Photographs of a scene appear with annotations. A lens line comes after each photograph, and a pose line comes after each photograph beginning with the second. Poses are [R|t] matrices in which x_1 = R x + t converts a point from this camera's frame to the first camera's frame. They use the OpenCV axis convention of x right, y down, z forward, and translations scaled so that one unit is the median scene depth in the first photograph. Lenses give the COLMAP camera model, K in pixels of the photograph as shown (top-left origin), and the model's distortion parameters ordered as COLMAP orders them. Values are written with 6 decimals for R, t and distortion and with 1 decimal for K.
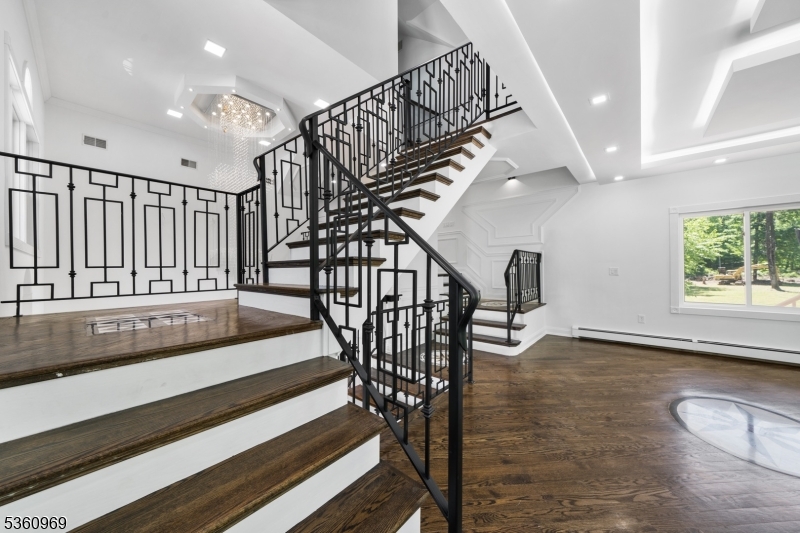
lens RADIAL K [[278.2, 0, 400.0], [0, 278.2, 266.5], [0, 0, 1]] dist [-0.001943, -0.000074]
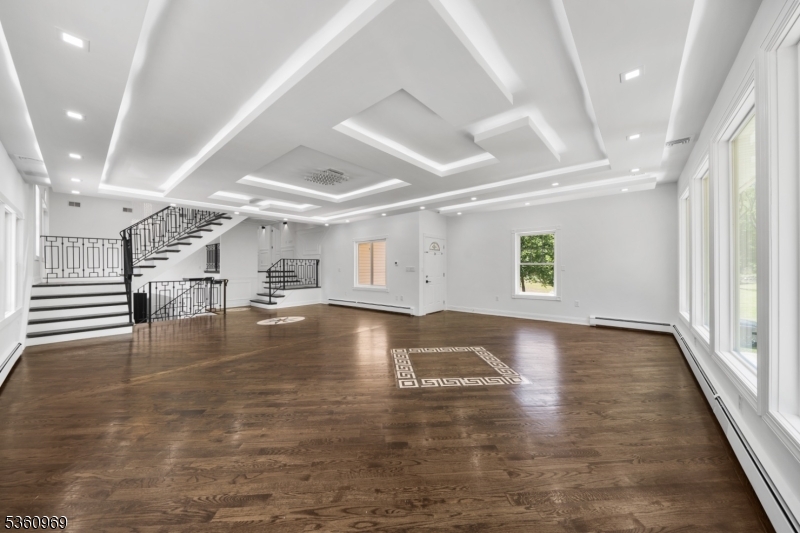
lens RADIAL K [[278.2, 0, 400.0], [0, 278.2, 266.5], [0, 0, 1]] dist [-0.001943, -0.000074]
pose [[0.999910, 0.003843, 0.012878, 2.109920], [-0.003961, 0.999950, 0.009155, -0.048300], [-0.012842, -0.009205, 0.999875, -1.781227]]
